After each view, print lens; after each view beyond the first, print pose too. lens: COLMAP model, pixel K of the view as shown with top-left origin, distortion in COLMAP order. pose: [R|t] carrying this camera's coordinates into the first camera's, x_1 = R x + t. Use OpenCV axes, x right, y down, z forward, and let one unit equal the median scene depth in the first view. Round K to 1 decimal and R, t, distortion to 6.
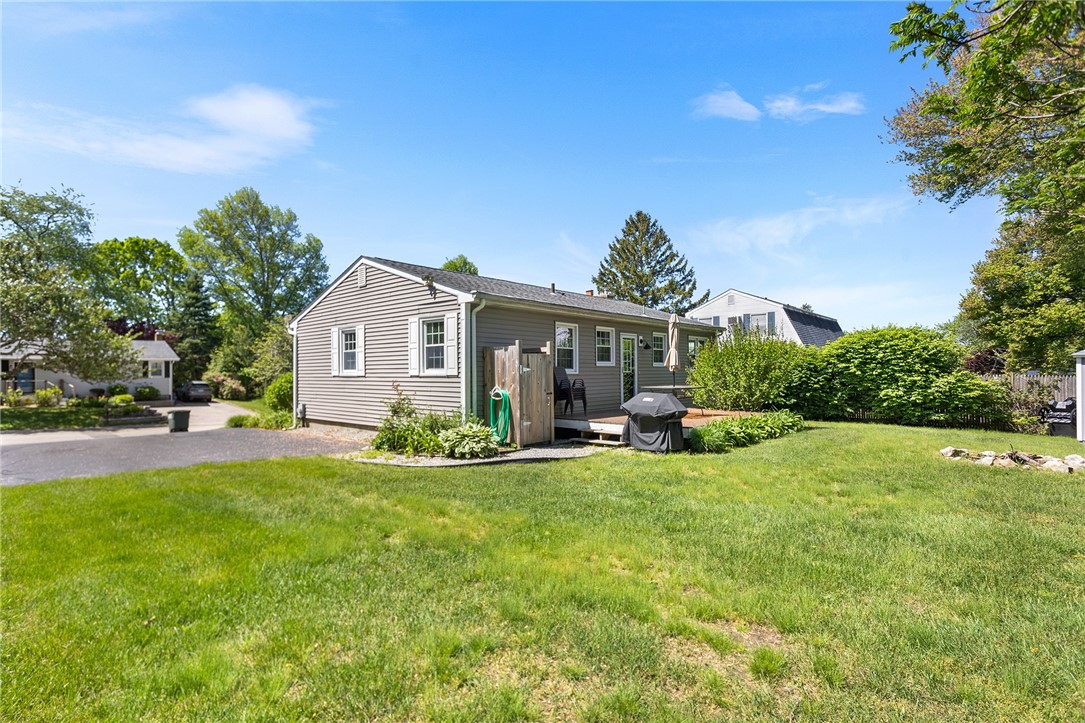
lens RADIAL K [[524.5, 0, 526.1], [0, 524.5, 371.6], [0, 0, 1]] dist [0.012331, 0.002365]
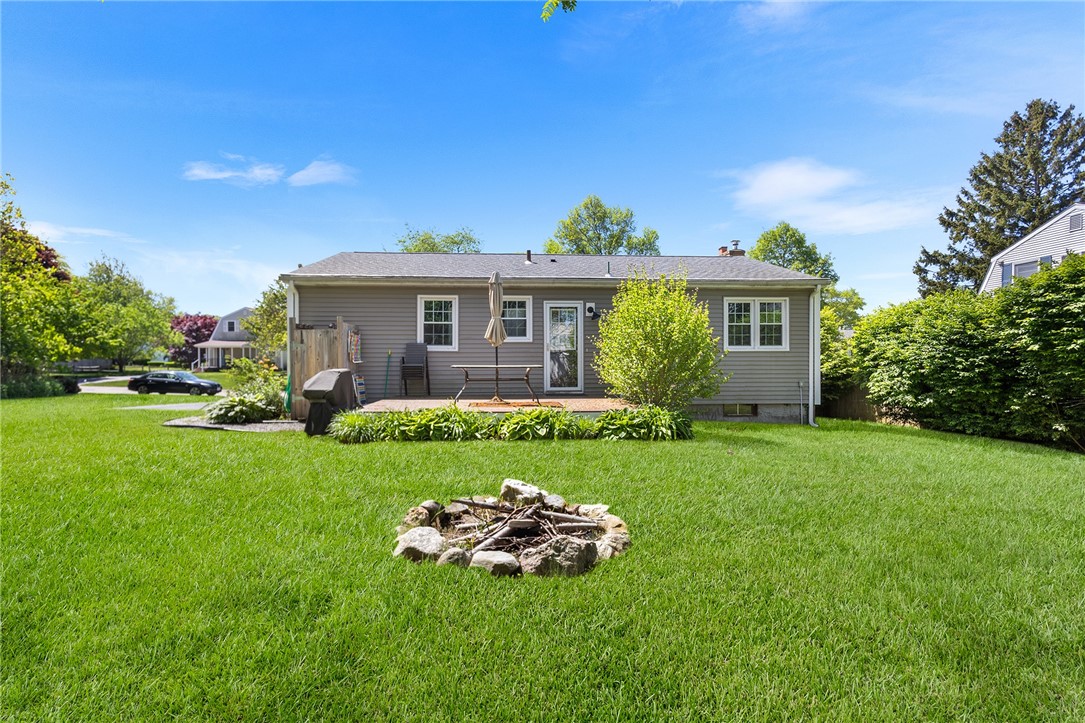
lens RADIAL K [[524.5, 0, 534.0], [0, 524.5, 358.9], [0, 0, 1]] dist [0.012331, 0.002365]
pose [[0.720529, 0.000820, -0.693424, 0.673477], [-0.001883, 0.999998, -0.000774, 0.014896], [0.693422, 0.001863, 0.720529, 0.376291]]
